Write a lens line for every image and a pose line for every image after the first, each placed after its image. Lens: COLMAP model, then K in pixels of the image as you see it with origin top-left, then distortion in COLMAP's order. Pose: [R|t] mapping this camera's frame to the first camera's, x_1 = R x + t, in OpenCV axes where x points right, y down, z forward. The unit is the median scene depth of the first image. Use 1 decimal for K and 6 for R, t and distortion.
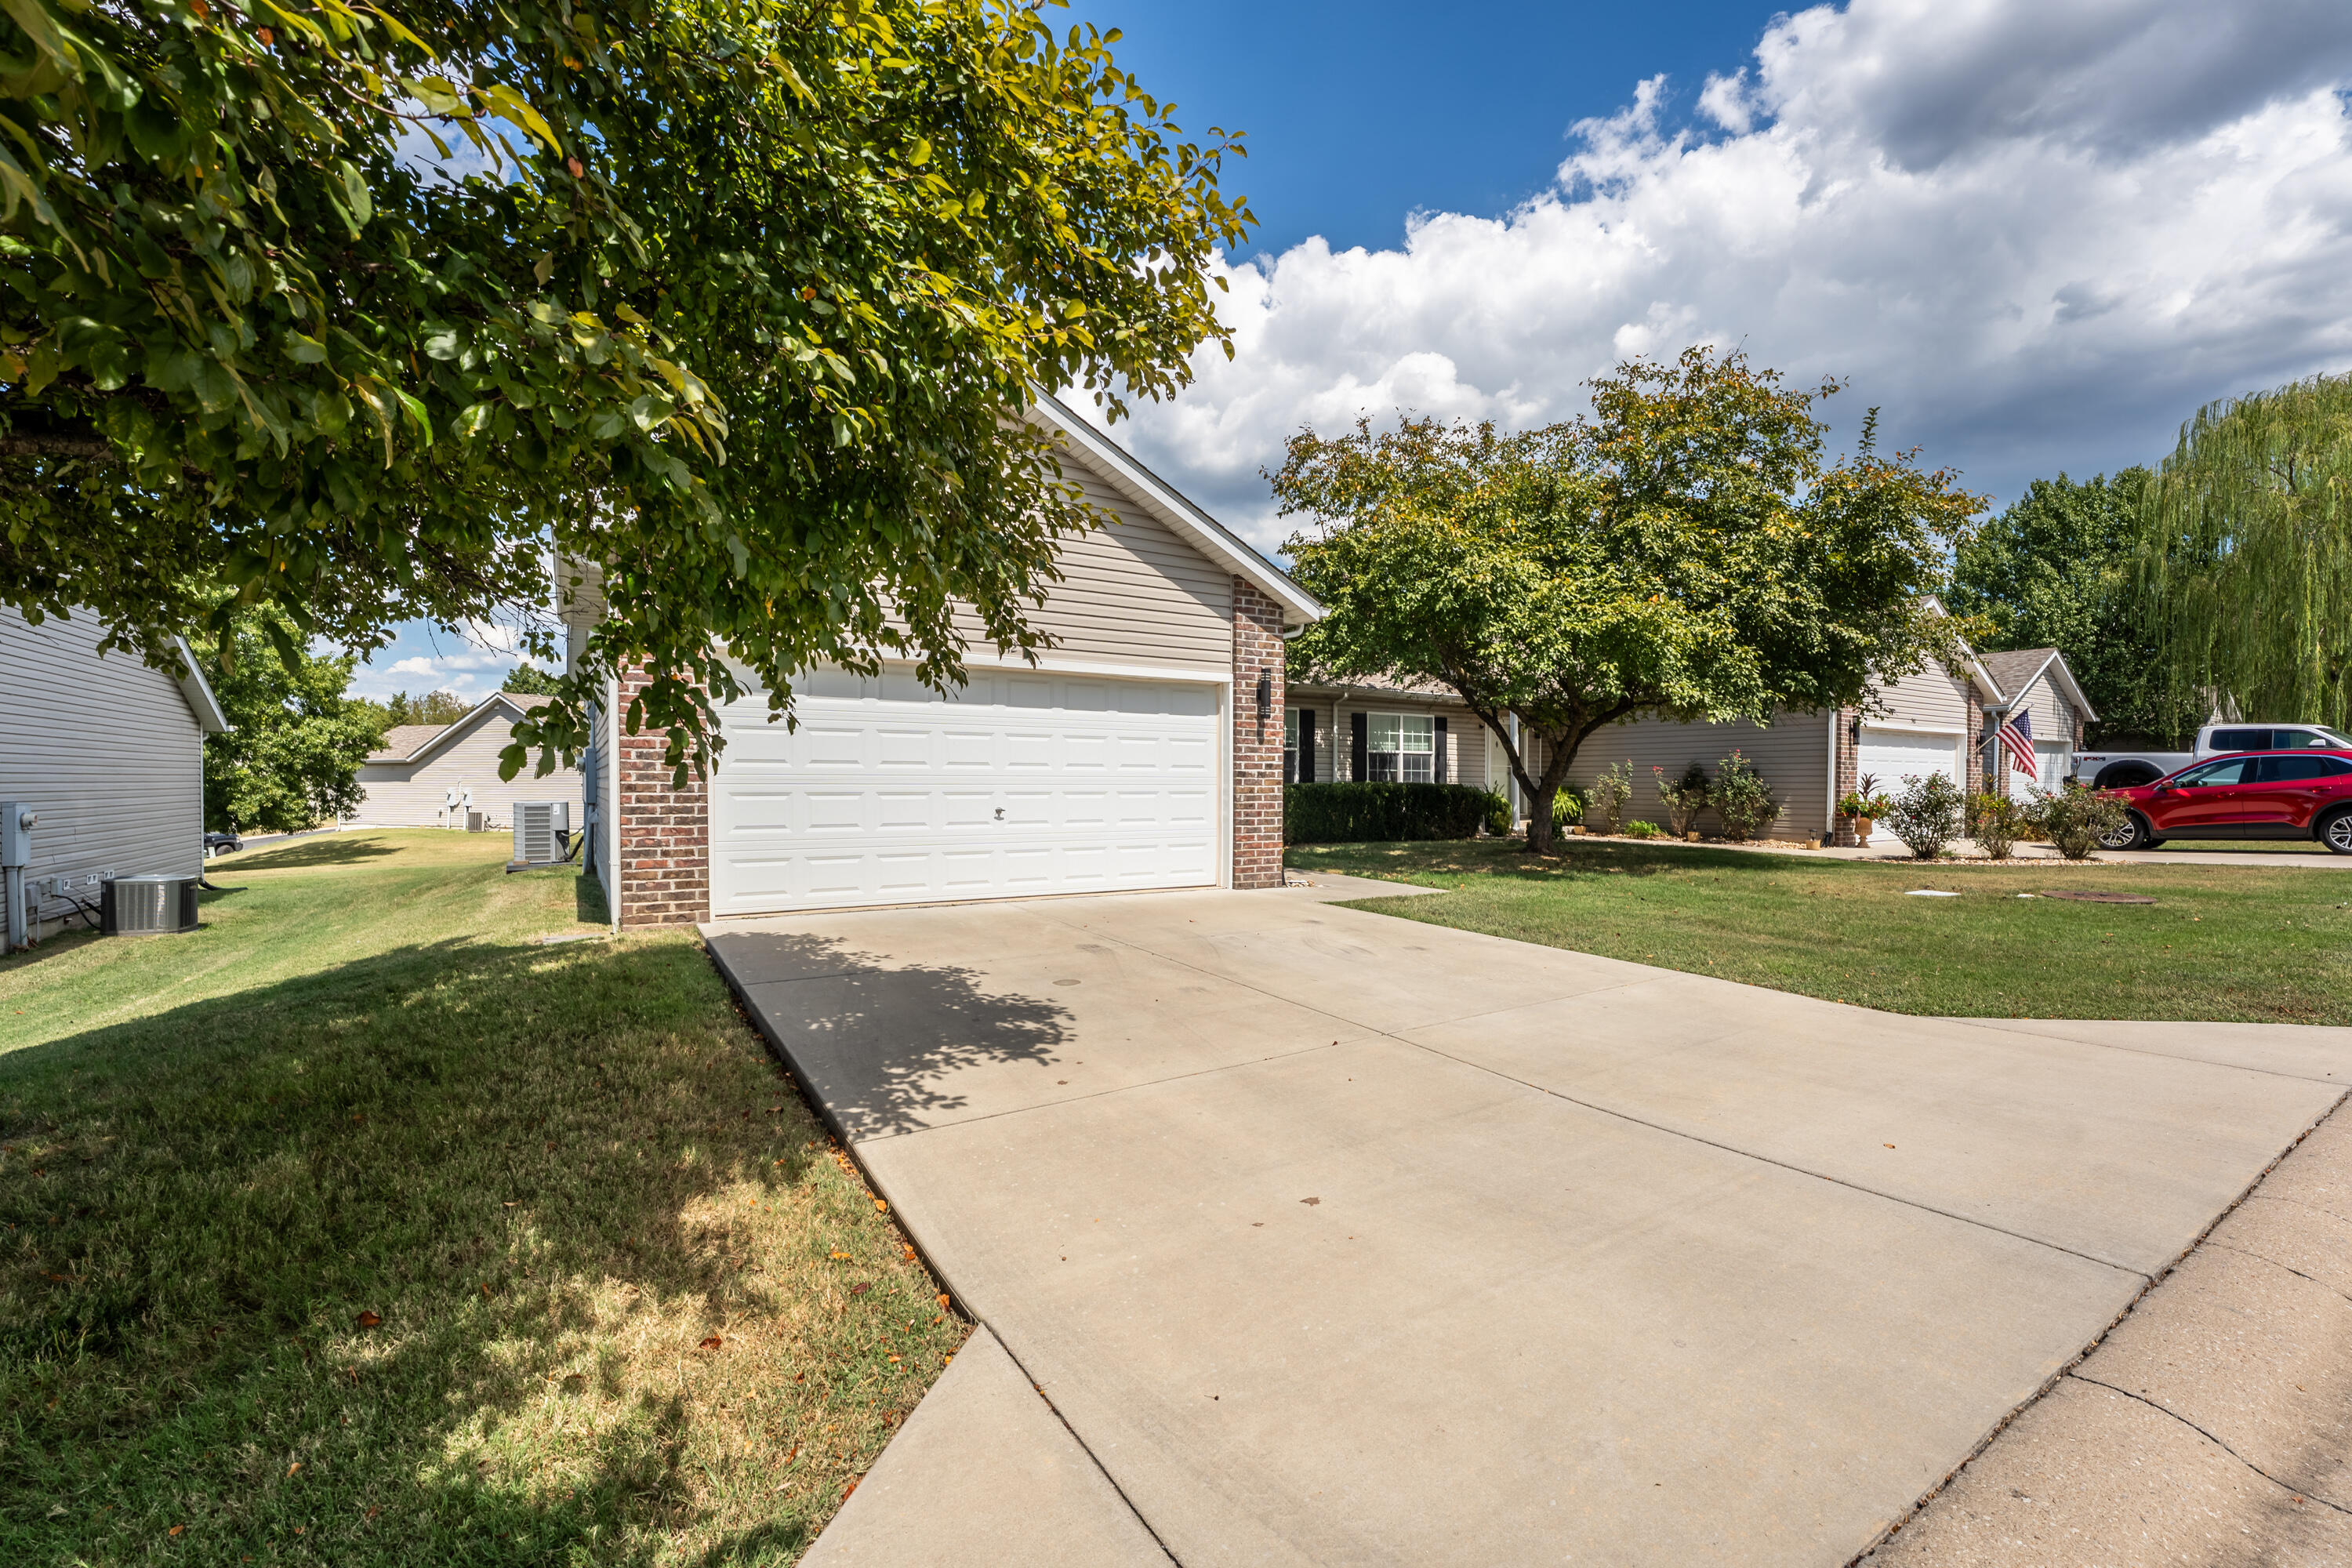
lens RADIAL K [[954.6, 0, 1153.5], [0, 954.6, 780.2], [0, 0, 1]] dist [-0.017229, -0.000321]
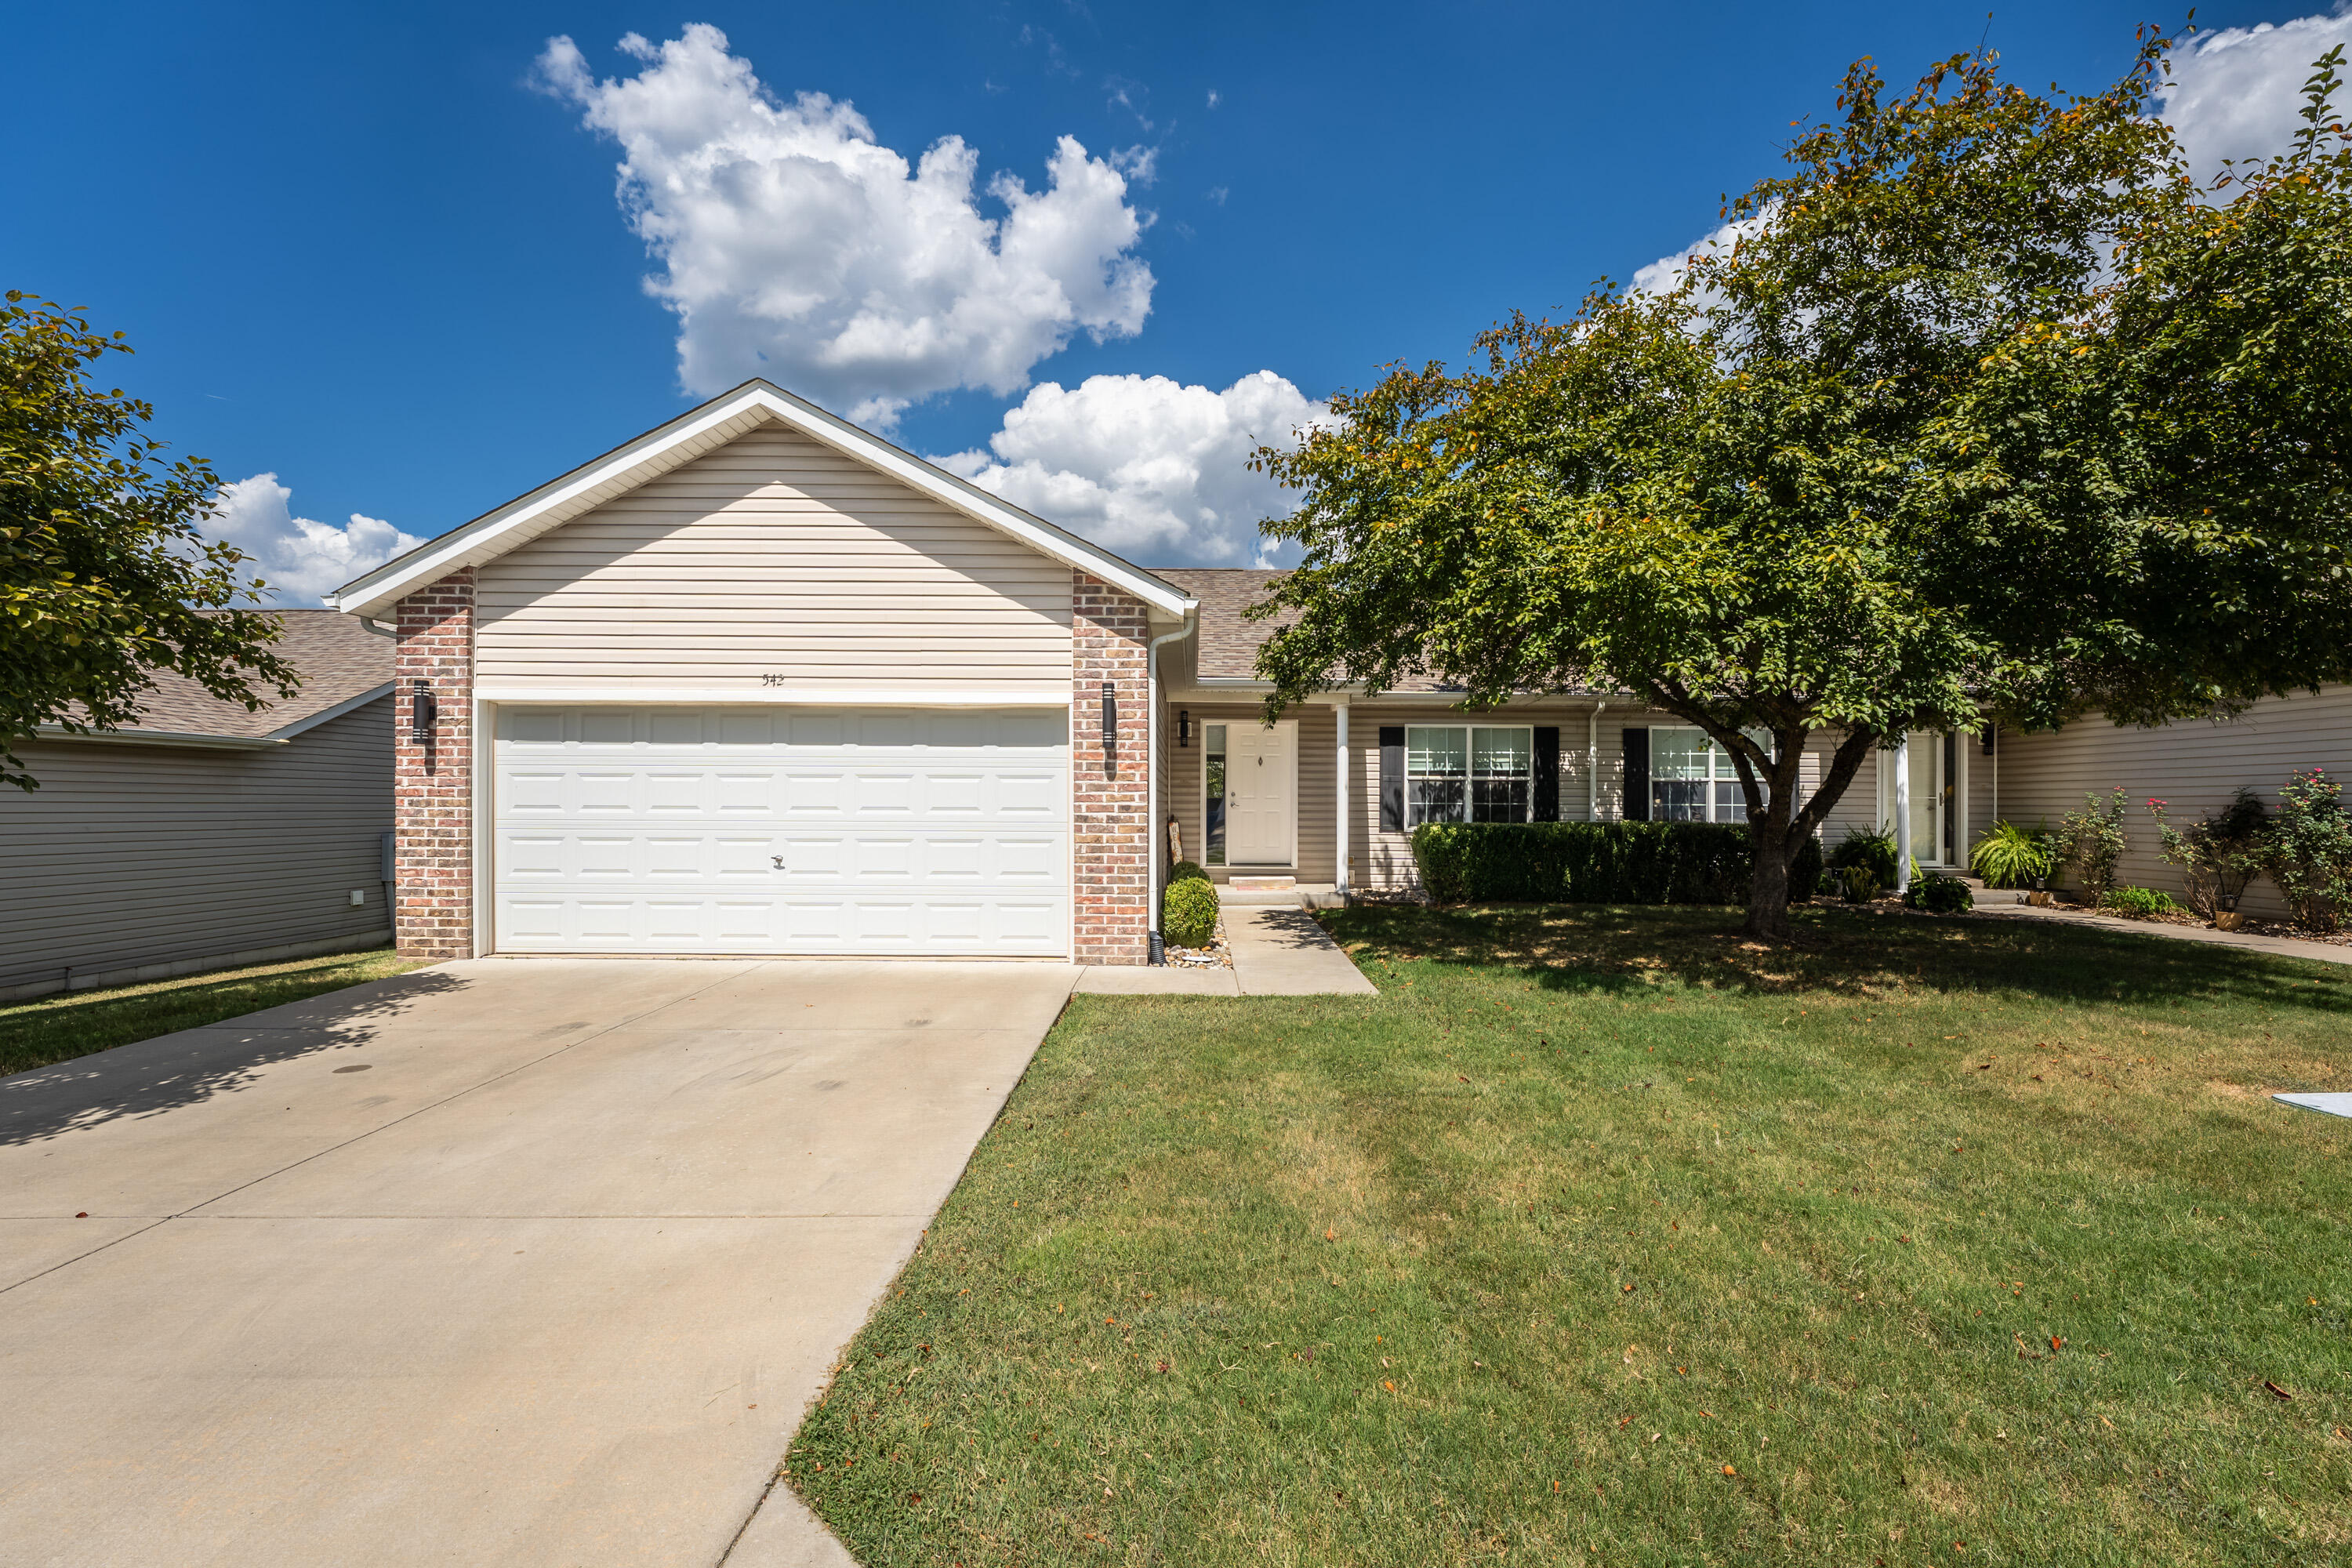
lens RADIAL K [[954.6, 0, 1182.5], [0, 954.6, 798.1], [0, 0, 1]] dist [-0.017229, -0.000321]
pose [[0.865177, -0.004585, -0.501445, 0.558612], [-0.000963, 0.999941, -0.010805, -0.015064], [0.501465, 0.009831, 0.865122, 0.356382]]
